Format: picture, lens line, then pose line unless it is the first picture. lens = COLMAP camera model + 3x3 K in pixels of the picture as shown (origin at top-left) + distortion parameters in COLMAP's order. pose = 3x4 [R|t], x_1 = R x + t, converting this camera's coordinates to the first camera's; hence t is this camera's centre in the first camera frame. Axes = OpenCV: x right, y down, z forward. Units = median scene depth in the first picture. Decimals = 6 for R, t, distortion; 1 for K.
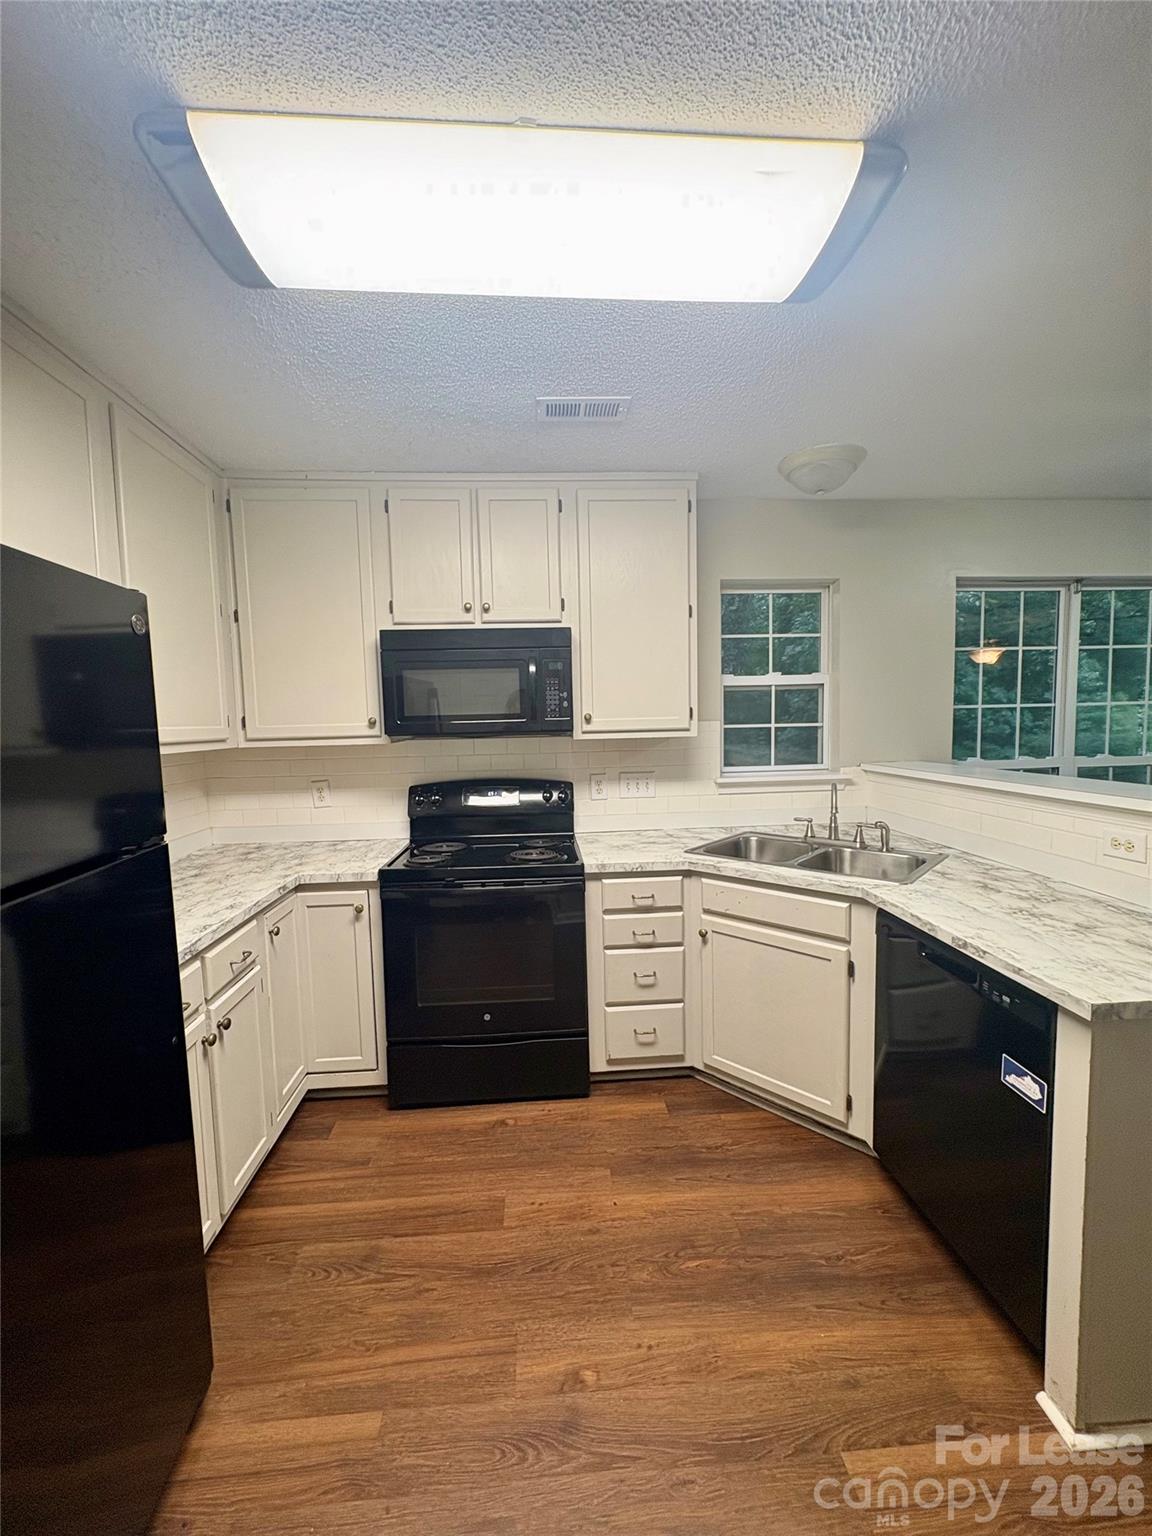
lens RADIAL K [[610.7, 0, 573.6], [0, 610.7, 766.5], [0, 0, 1]] dist [0.002790, 0.000309]
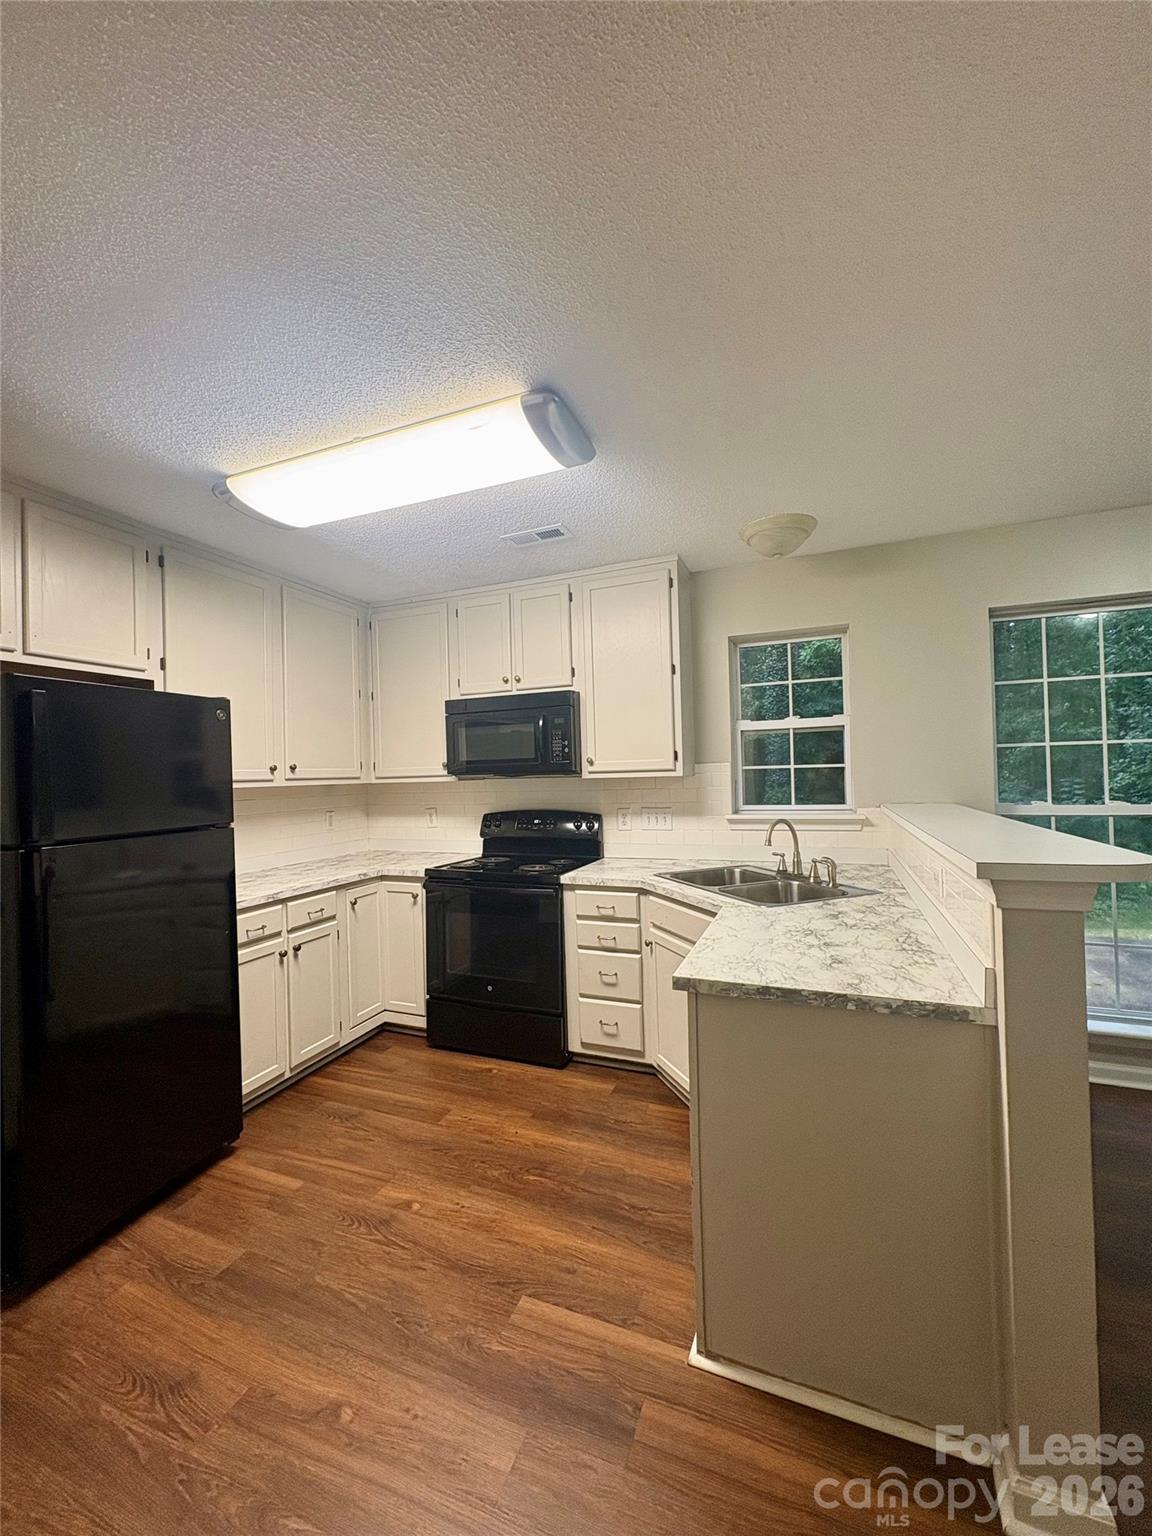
lens RADIAL K [[610.7, 0, 573.7], [0, 610.7, 765.8], [0, 0, 1]] dist [0.002790, 0.000309]
pose [[0.898996, -0.007590, -0.437892, 0.591617], [-0.026316, 0.997107, -0.071311, 0.021402], [0.437166, 0.075632, 0.896195, -0.133468]]
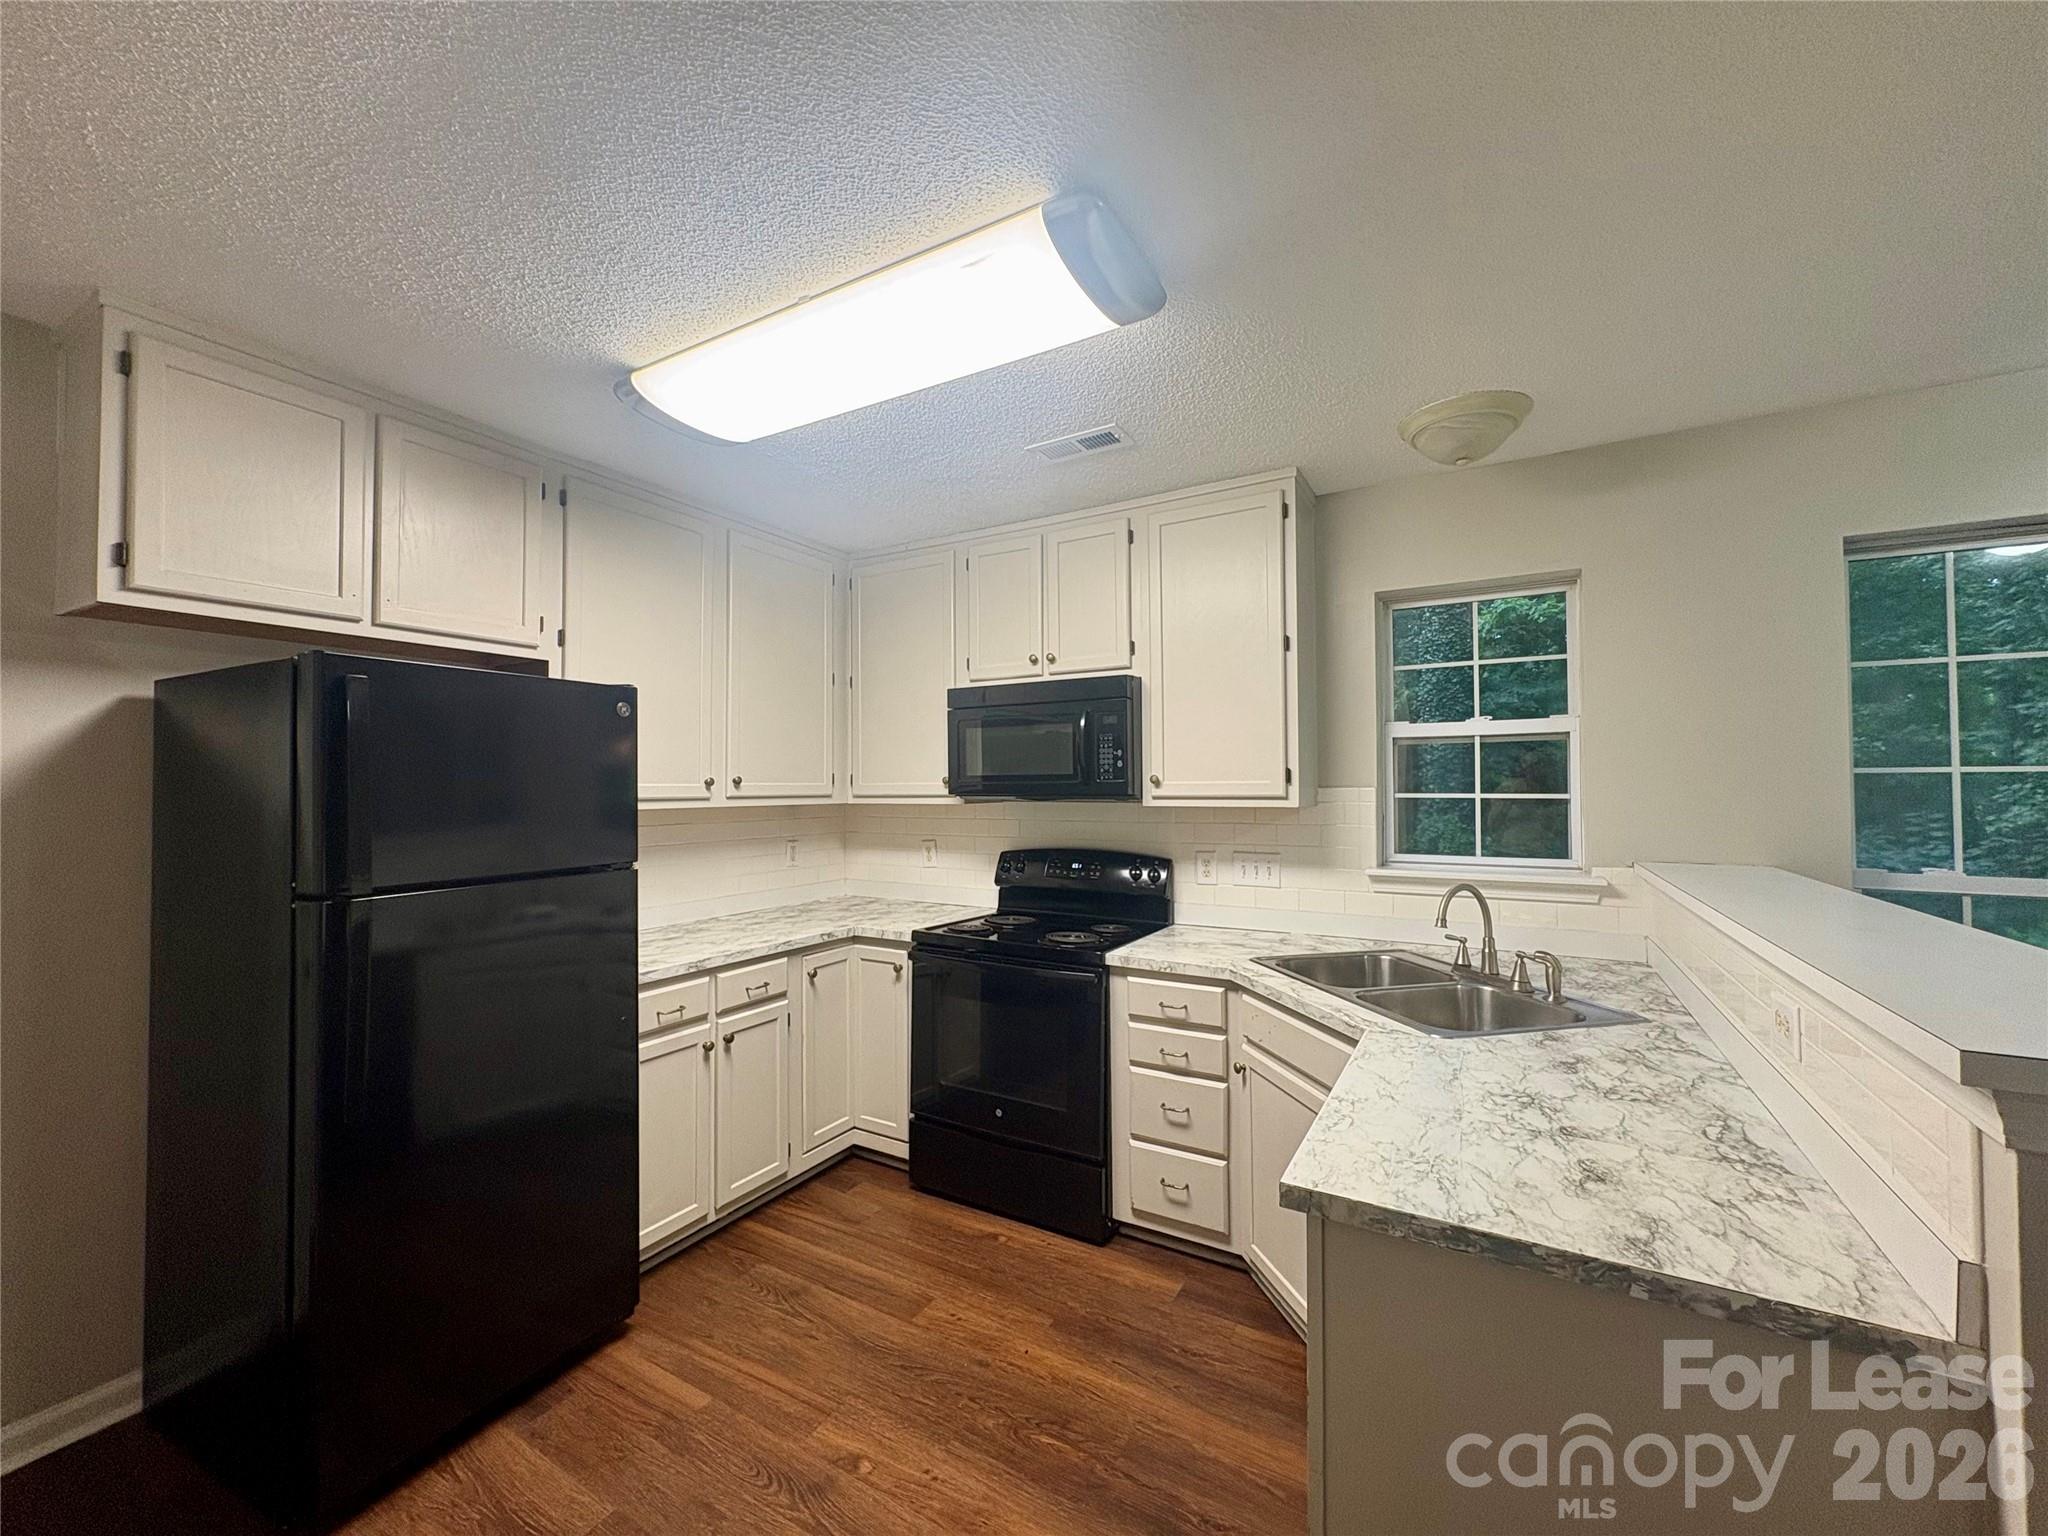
lens RADIAL K [[814.3, 0, 1024.9], [0, 814.3, 765.4], [0, 0, 1]] dist [0.002790, 0.000309]
pose [[0.827017, 0.003948, -0.562163, 0.549595], [-0.056070, 0.995569, -0.075494, -0.007408], [0.559374, 0.093955, 0.823574, -0.007746]]
